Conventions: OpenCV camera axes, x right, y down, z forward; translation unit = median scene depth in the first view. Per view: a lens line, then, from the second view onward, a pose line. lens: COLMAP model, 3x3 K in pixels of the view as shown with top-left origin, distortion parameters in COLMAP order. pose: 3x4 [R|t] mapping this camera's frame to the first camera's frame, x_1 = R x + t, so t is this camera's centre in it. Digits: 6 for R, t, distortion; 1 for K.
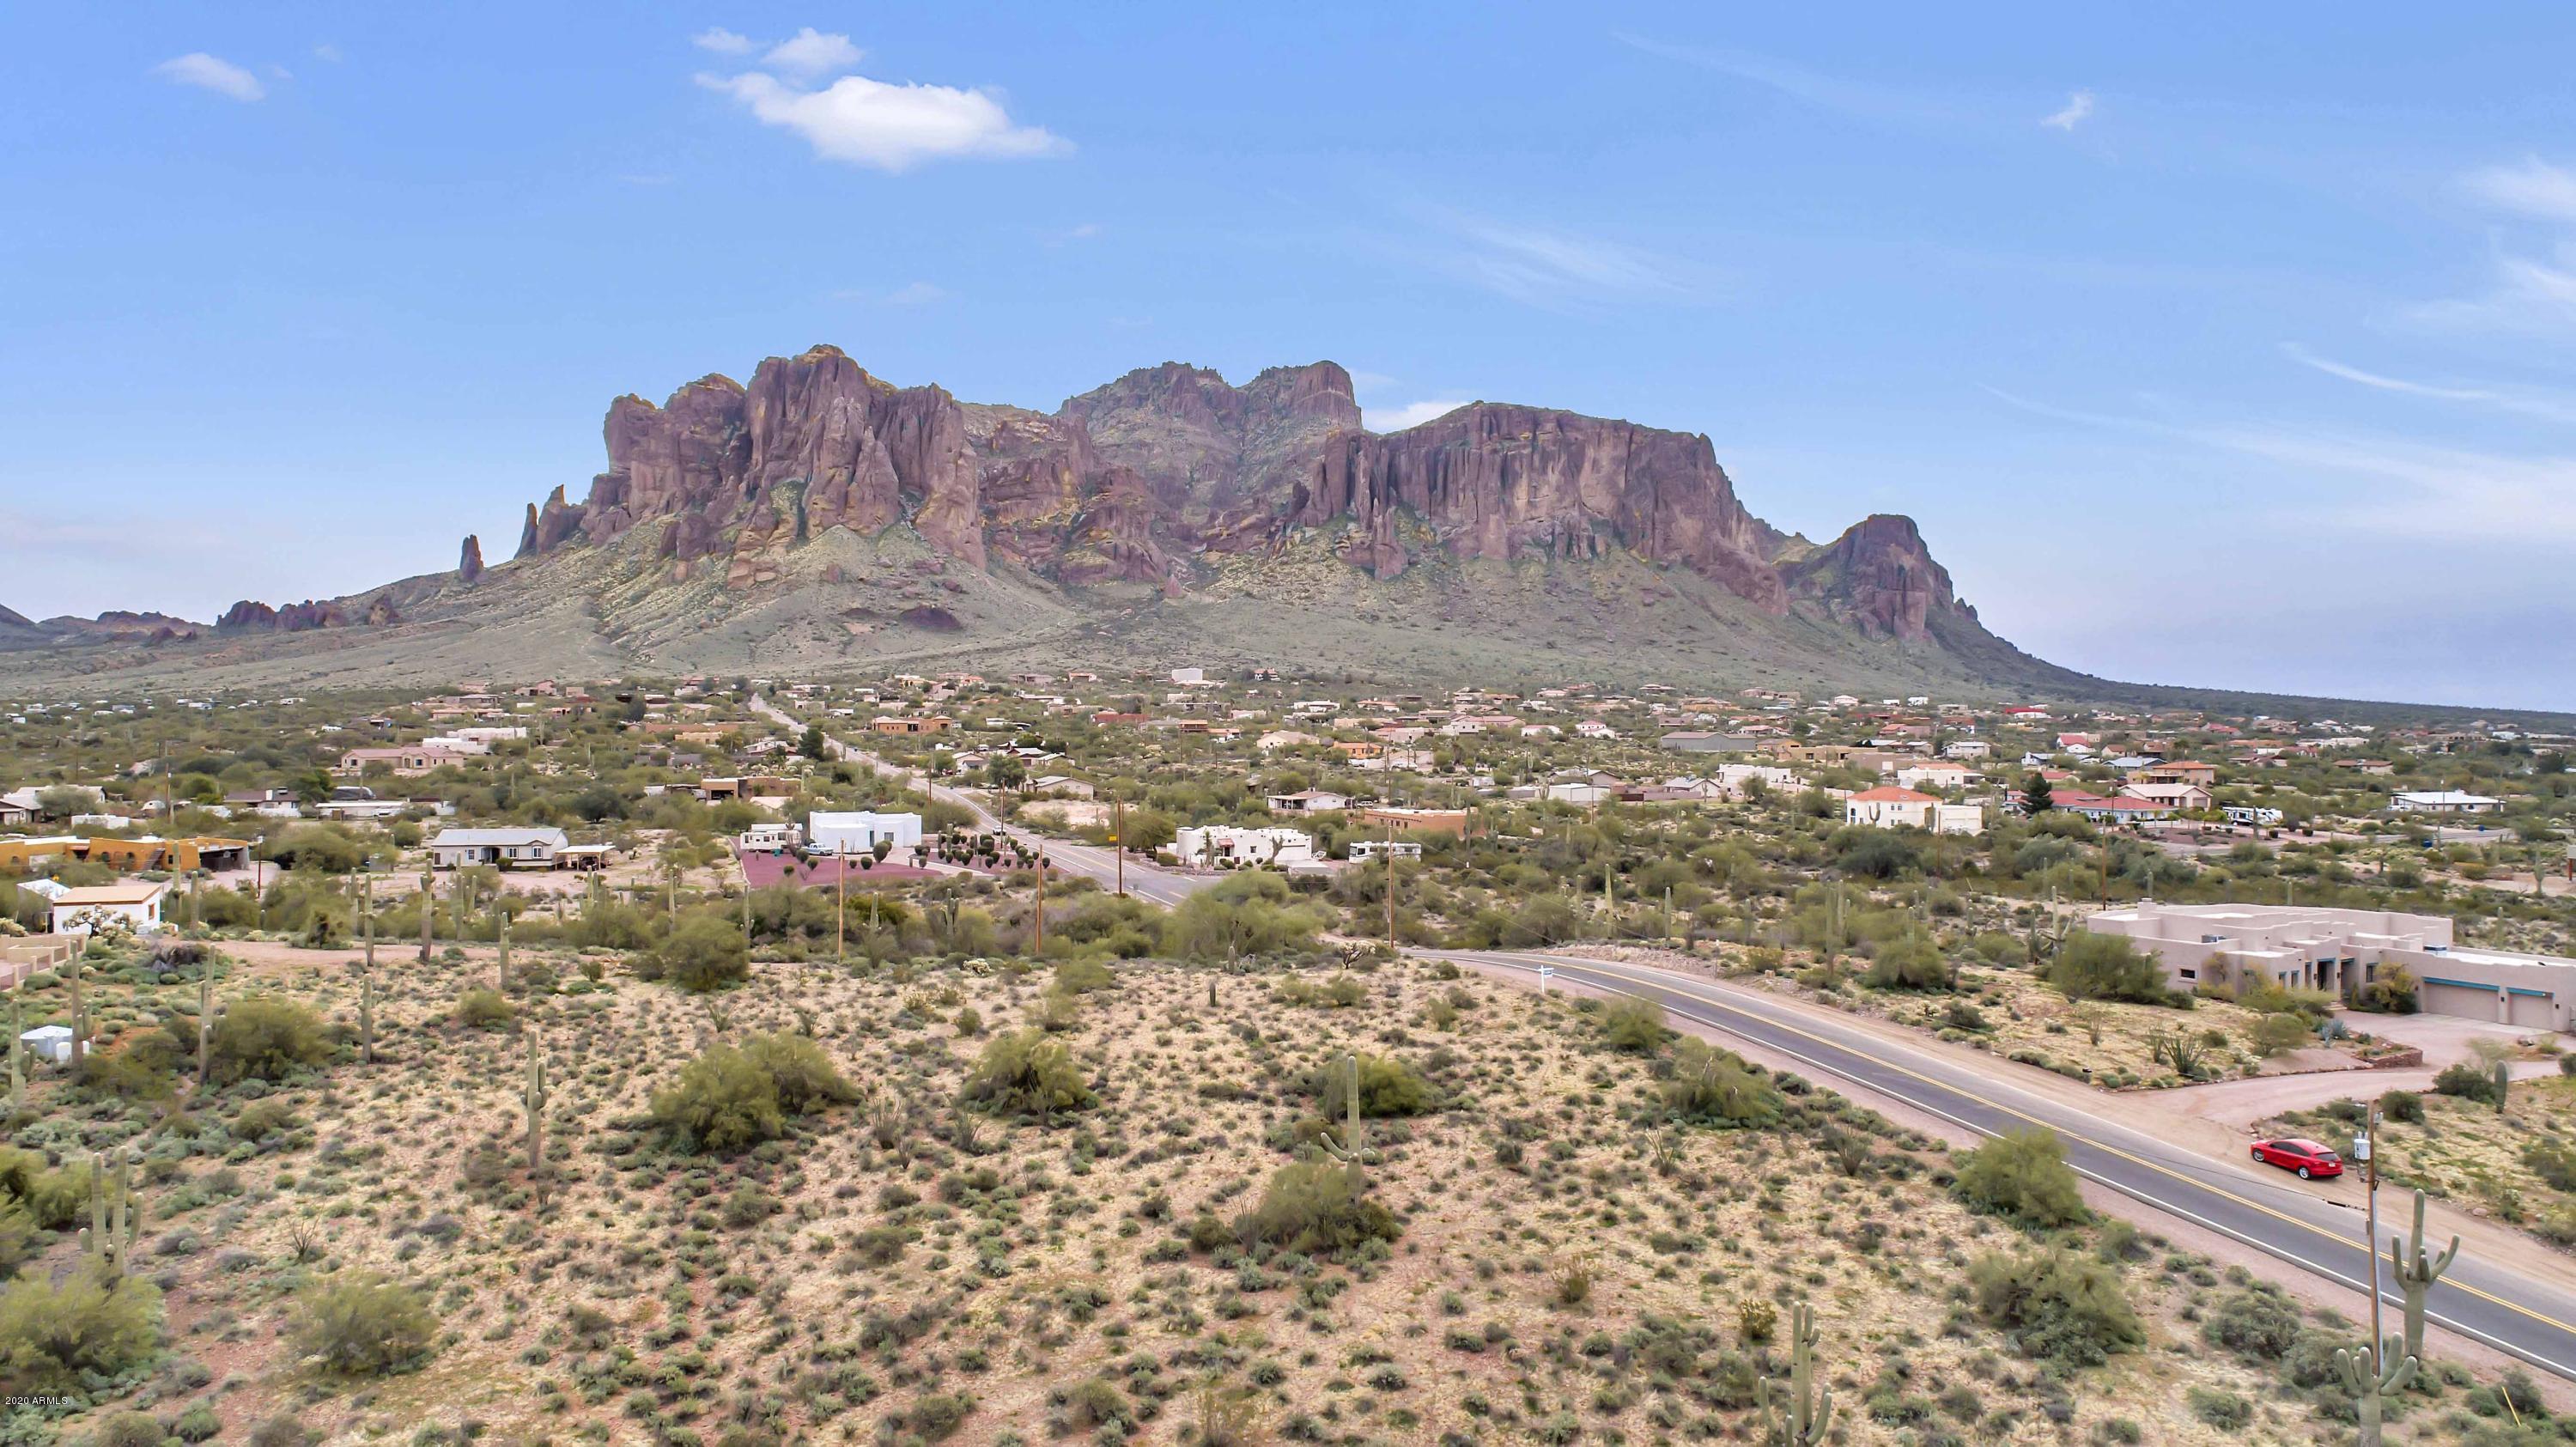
lens RADIAL K [[1745.2, 0, 1290.8], [0, 1745.2, 732.6], [0, 0, 1]] dist [-0.018777, 0.010862]
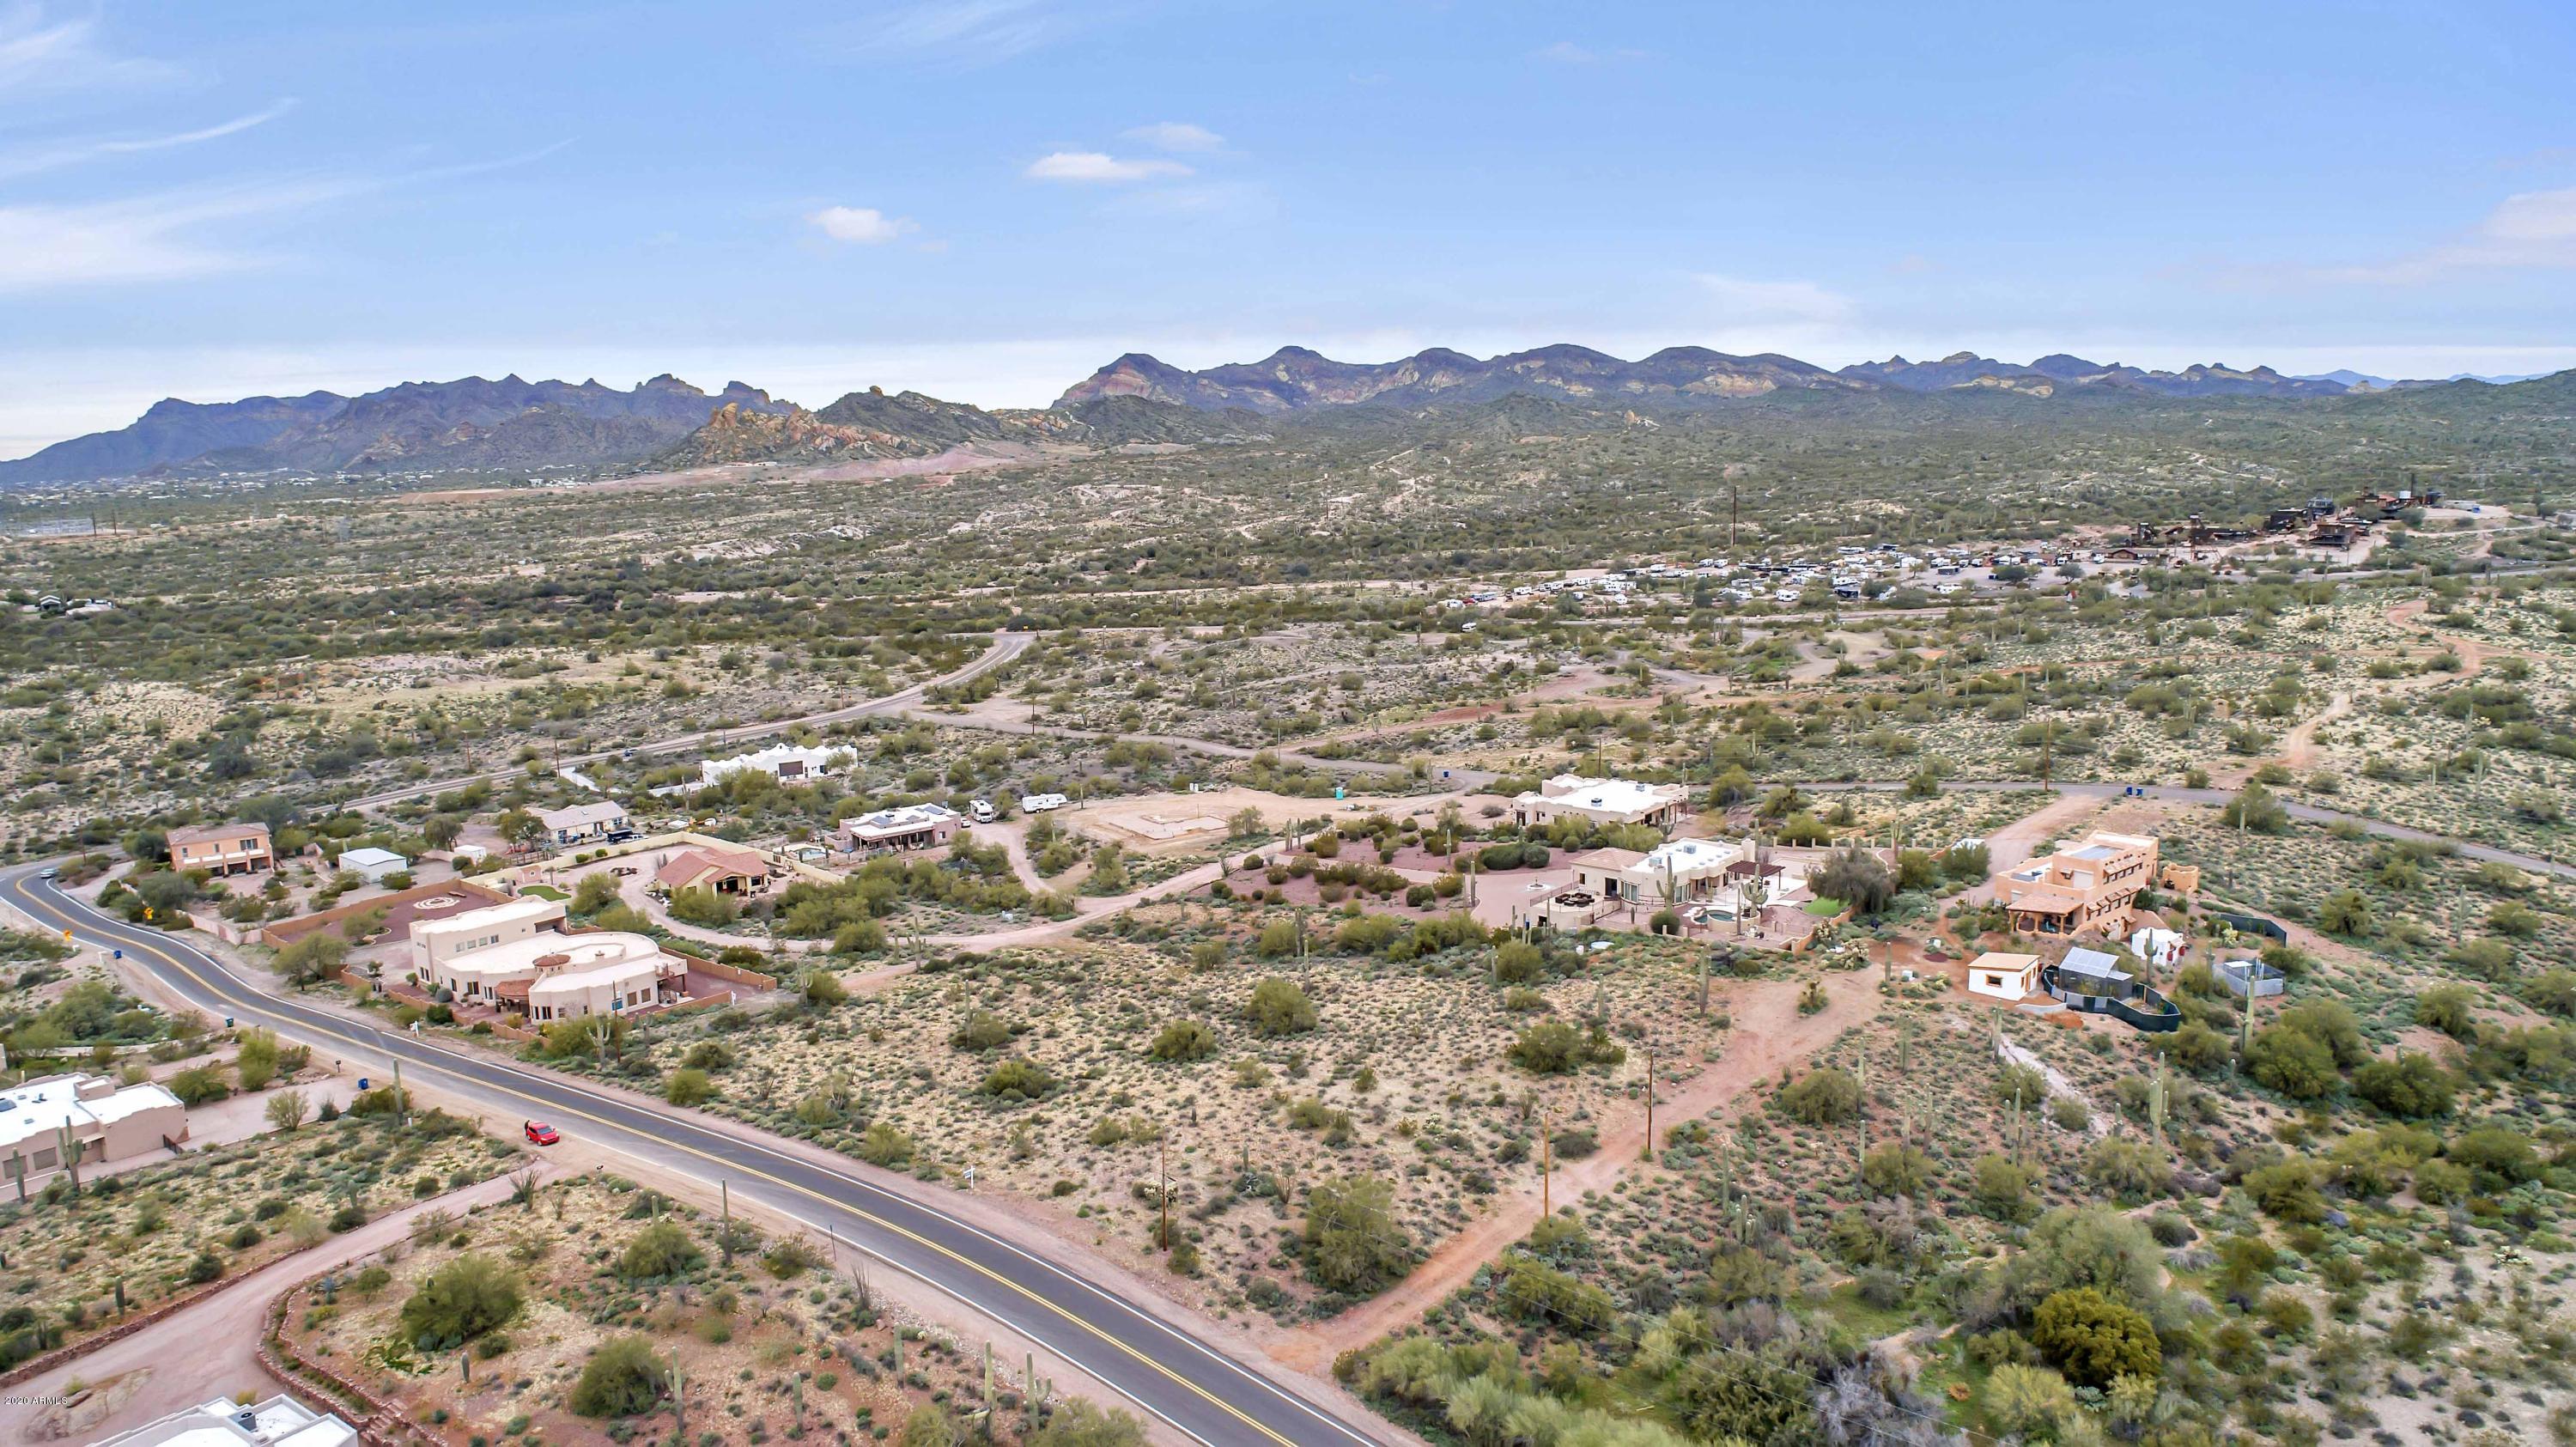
lens RADIAL K [[1745.2, 0, 1290.8], [0, 1745.2, 732.6], [0, 0, 1]] dist [-0.018777, 0.010862]
pose [[-0.872396, 0.102721, -0.477885, 0.027408], [0.018971, 0.984048, 0.176888, -0.020824], [0.488432, 0.145251, -0.860428, 0.115284]]
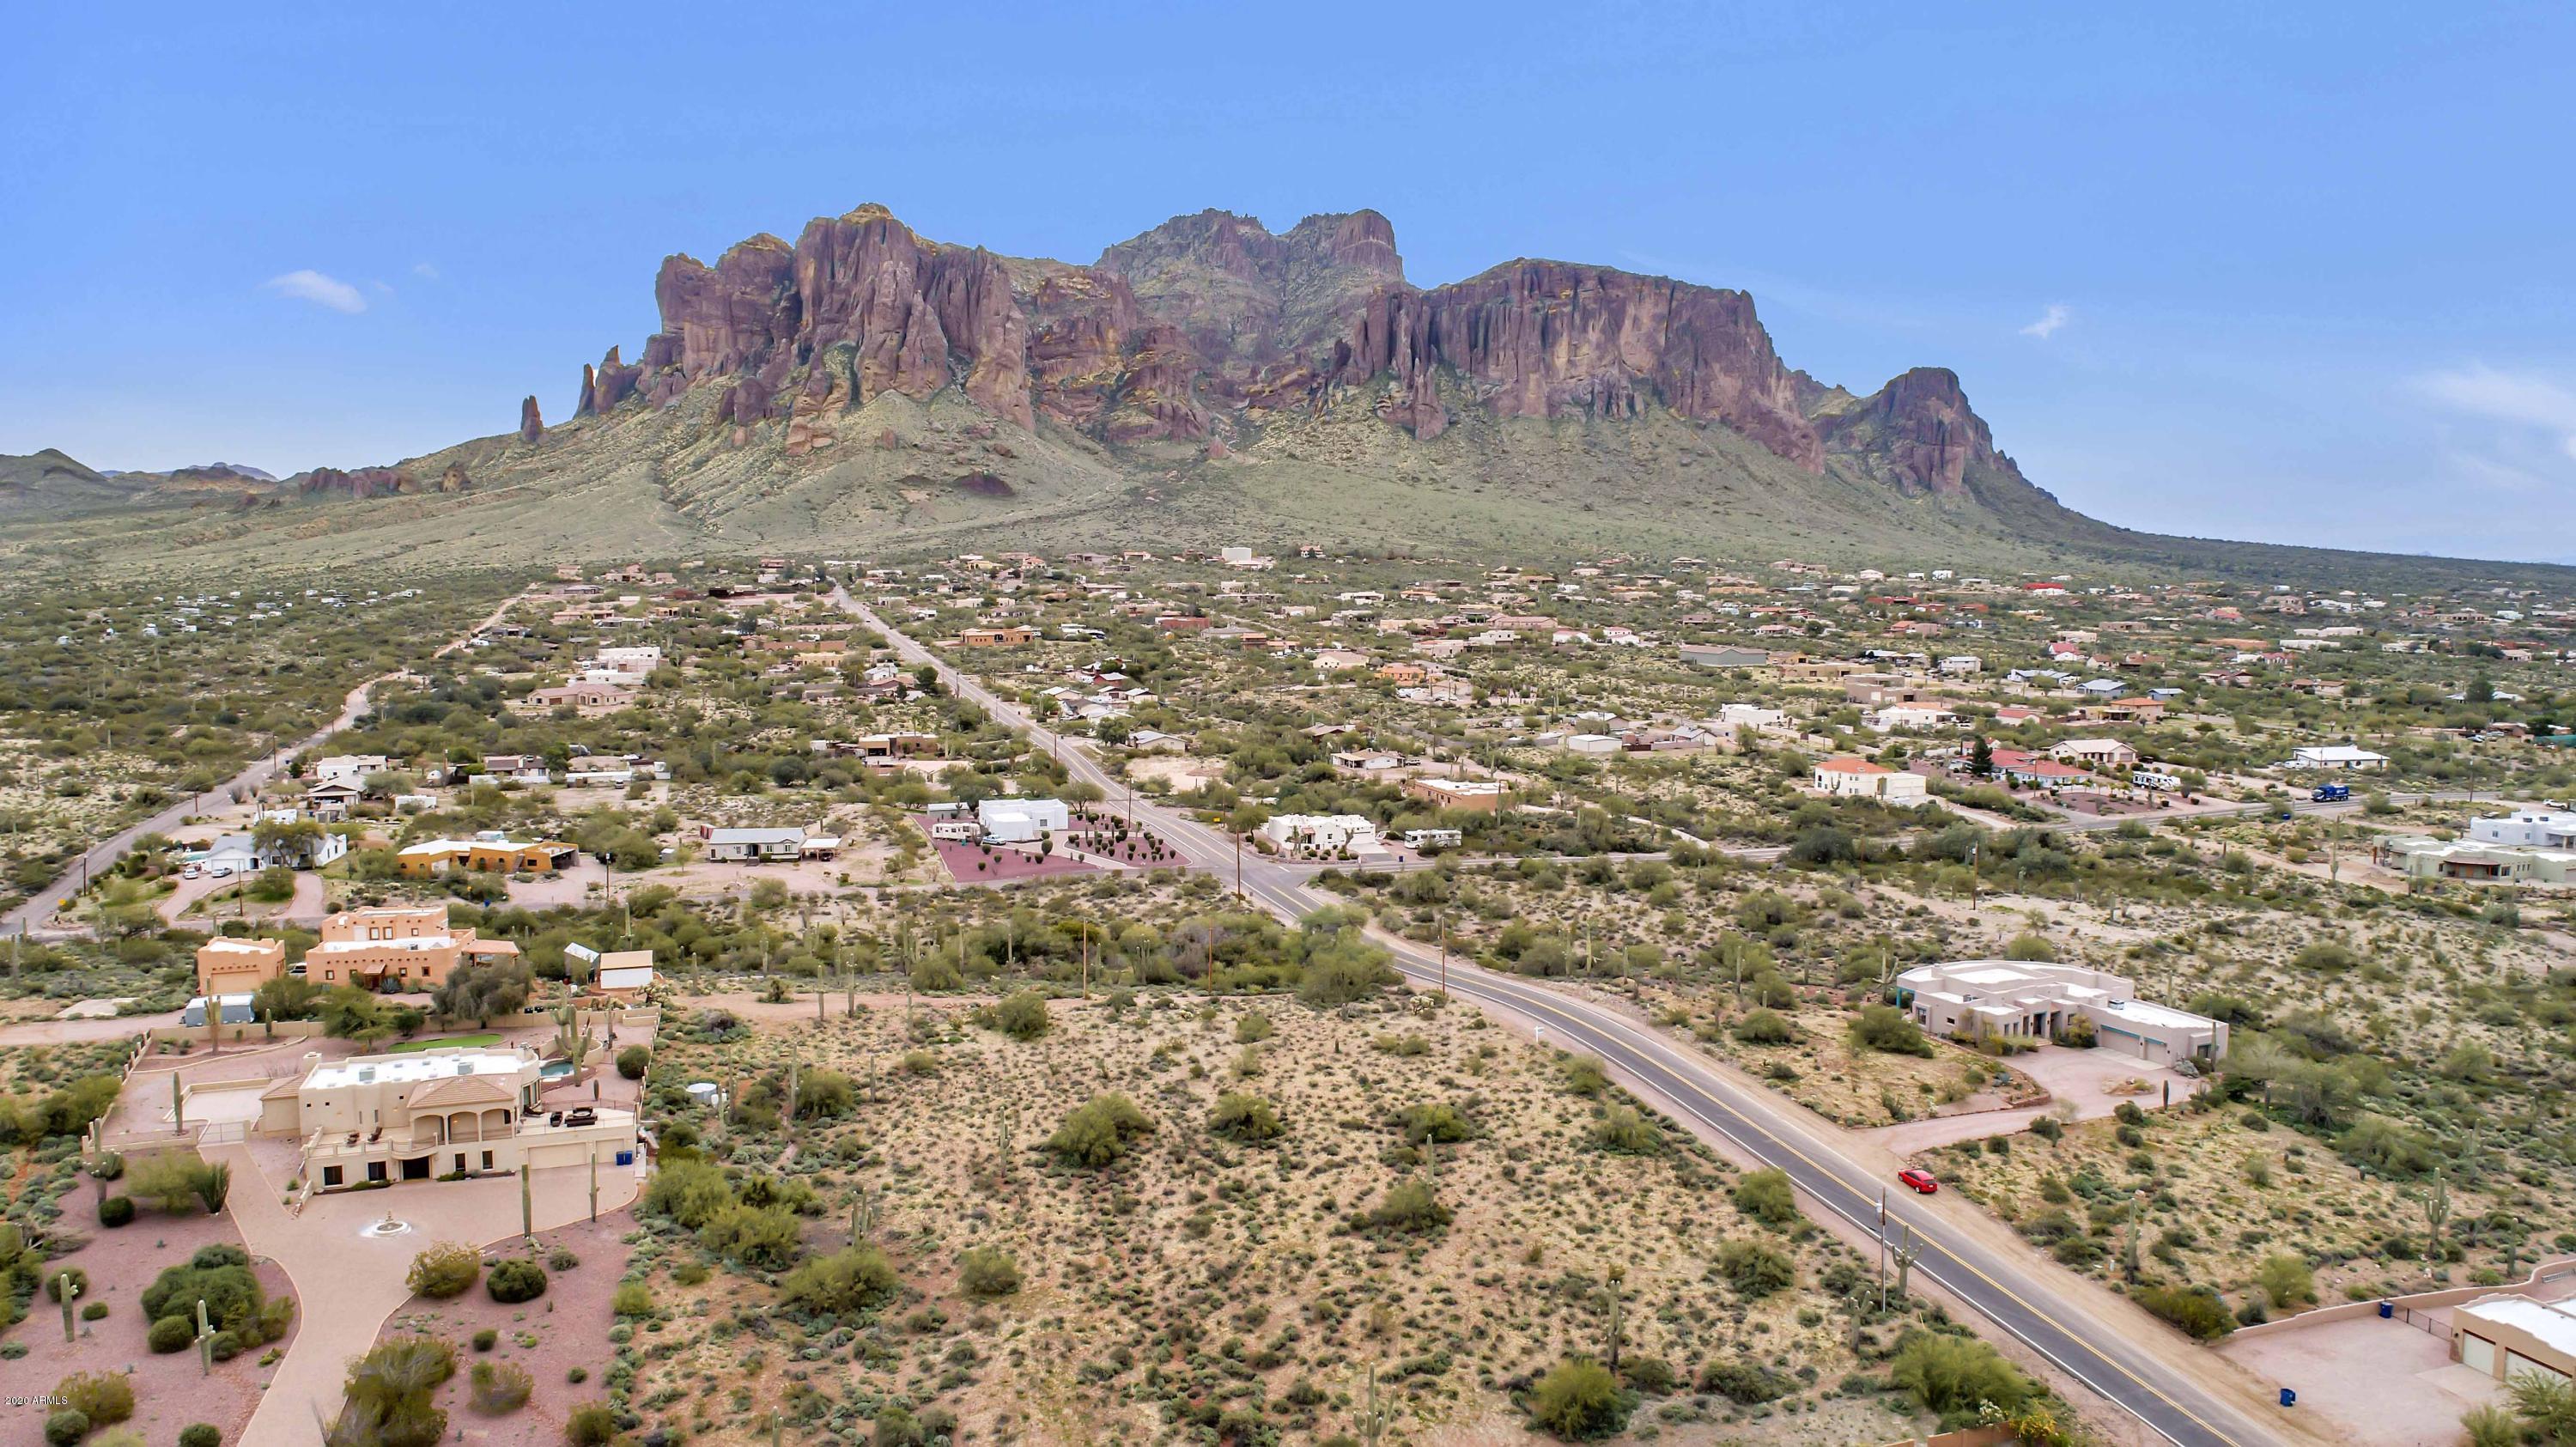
lens RADIAL K [[1745.2, 0, 1290.8], [0, 1745.2, 732.6], [0, 0, 1]] dist [-0.018777, 0.010862]
pose [[0.999770, 0.002372, -0.021316, -0.002850], [-0.000356, 0.995563, 0.094093, -0.015993], [0.021445, -0.094064, 0.995335, -0.033036]]
